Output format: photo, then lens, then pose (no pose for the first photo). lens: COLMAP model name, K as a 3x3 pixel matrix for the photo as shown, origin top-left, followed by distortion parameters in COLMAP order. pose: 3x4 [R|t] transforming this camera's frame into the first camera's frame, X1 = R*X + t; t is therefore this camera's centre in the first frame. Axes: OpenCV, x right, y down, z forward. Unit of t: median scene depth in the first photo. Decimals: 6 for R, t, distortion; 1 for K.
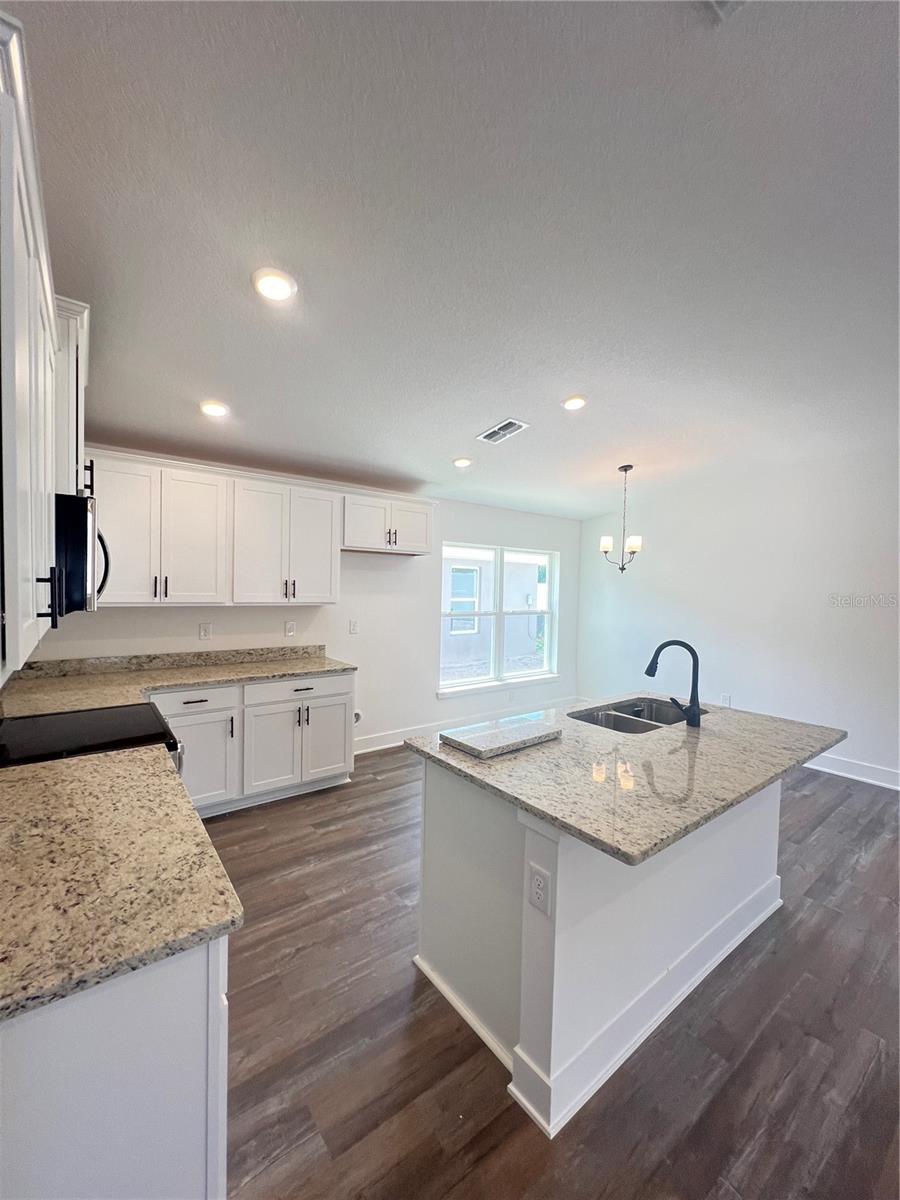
lens RADIAL K [[479.1, 0, 450.0], [0, 479.1, 600.0], [0, 0, 1]] dist [-0.002760, 0.000242]
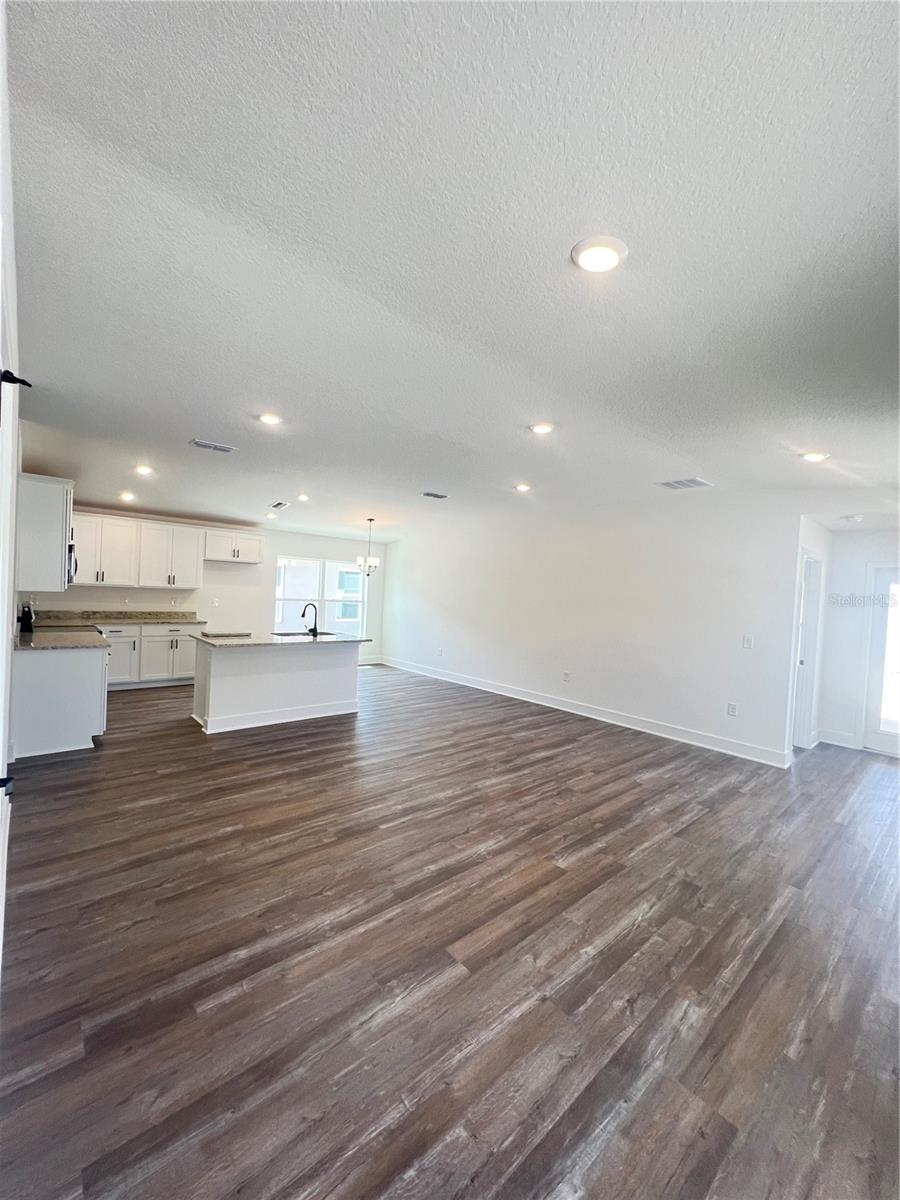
lens RADIAL K [[479.1, 0, 450.0], [0, 479.1, 600.0], [0, 0, 1]] dist [-0.002760, 0.000242]
pose [[0.996786, 0.026684, 0.075530, 0.650675], [-0.026394, 0.999640, -0.004831, 0.038093], [-0.075632, 0.002822, 0.997132, -1.021528]]
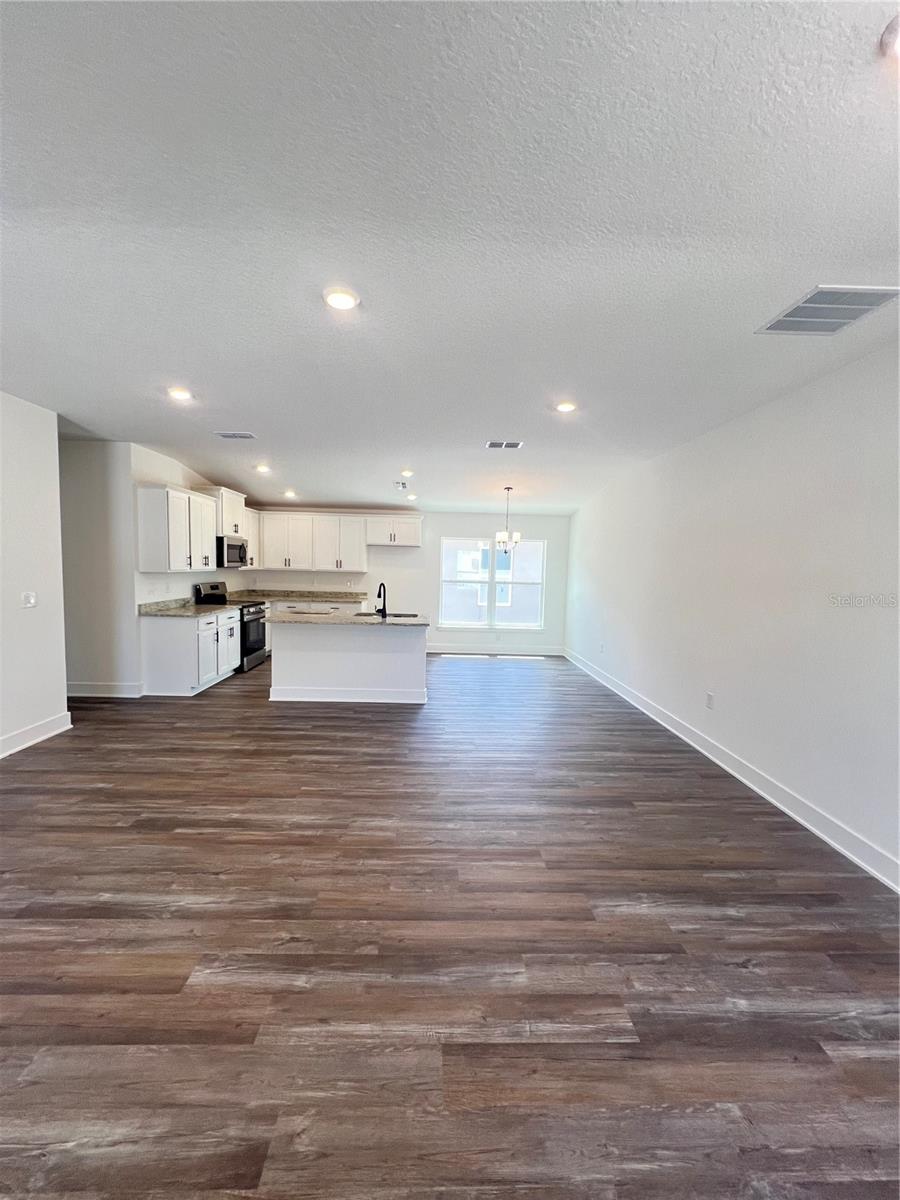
lens RADIAL K [[479.1, 0, 450.0], [0, 479.1, 600.0], [0, 0, 1]] dist [-0.002760, 0.000242]
pose [[0.813213, 0.043820, -0.580314, 1.387701], [-0.025090, 0.998874, 0.040266, 0.041515], [0.581425, -0.018185, 0.813397, -0.500684]]
